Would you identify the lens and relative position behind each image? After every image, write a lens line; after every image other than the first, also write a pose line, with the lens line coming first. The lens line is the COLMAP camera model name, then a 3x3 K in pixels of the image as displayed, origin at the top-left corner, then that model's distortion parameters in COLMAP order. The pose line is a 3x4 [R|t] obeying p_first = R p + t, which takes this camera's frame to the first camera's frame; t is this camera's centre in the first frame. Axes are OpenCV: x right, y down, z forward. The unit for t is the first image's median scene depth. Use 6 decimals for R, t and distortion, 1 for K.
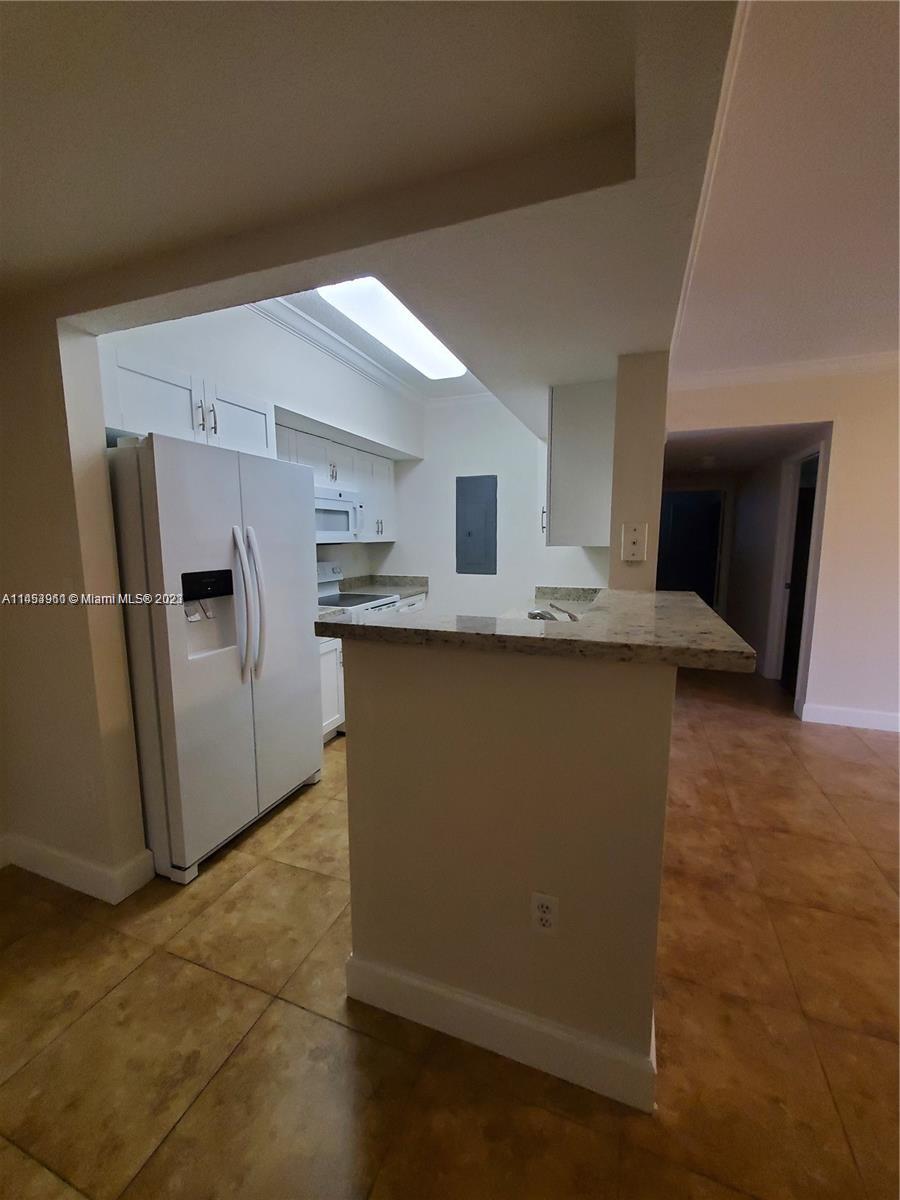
lens RADIAL K [[473.2, 0, 455.6], [0, 473.2, 599.3], [0, 0, 1]] dist [-0.001115, -0.000990]
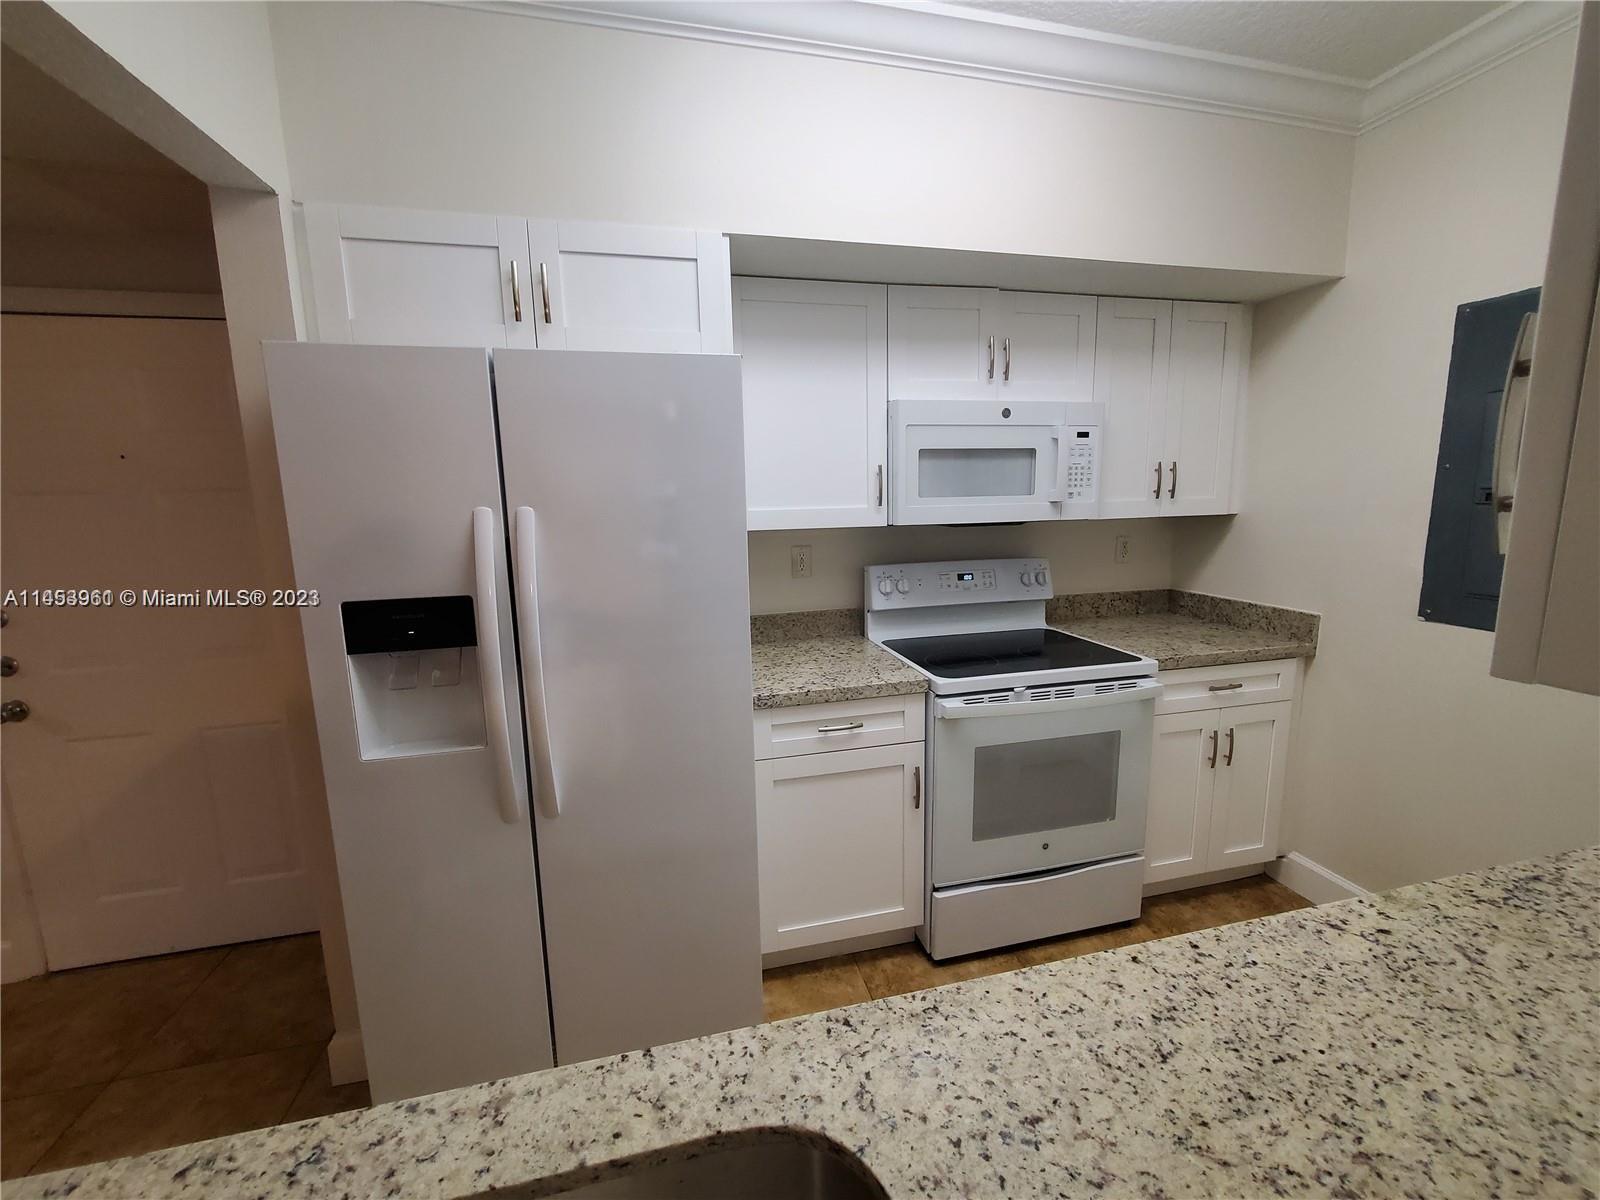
lens RADIAL K [[630.9, 0, 800.0], [0, 630.9, 600.0], [0, 0, 1]] dist [-0.001115, -0.000990]
pose [[0.553414, 0.120957, -0.824077, 0.138542], [-0.087295, 0.992373, 0.087036, -0.079058], [0.828319, 0.023771, 0.559752, 0.492354]]
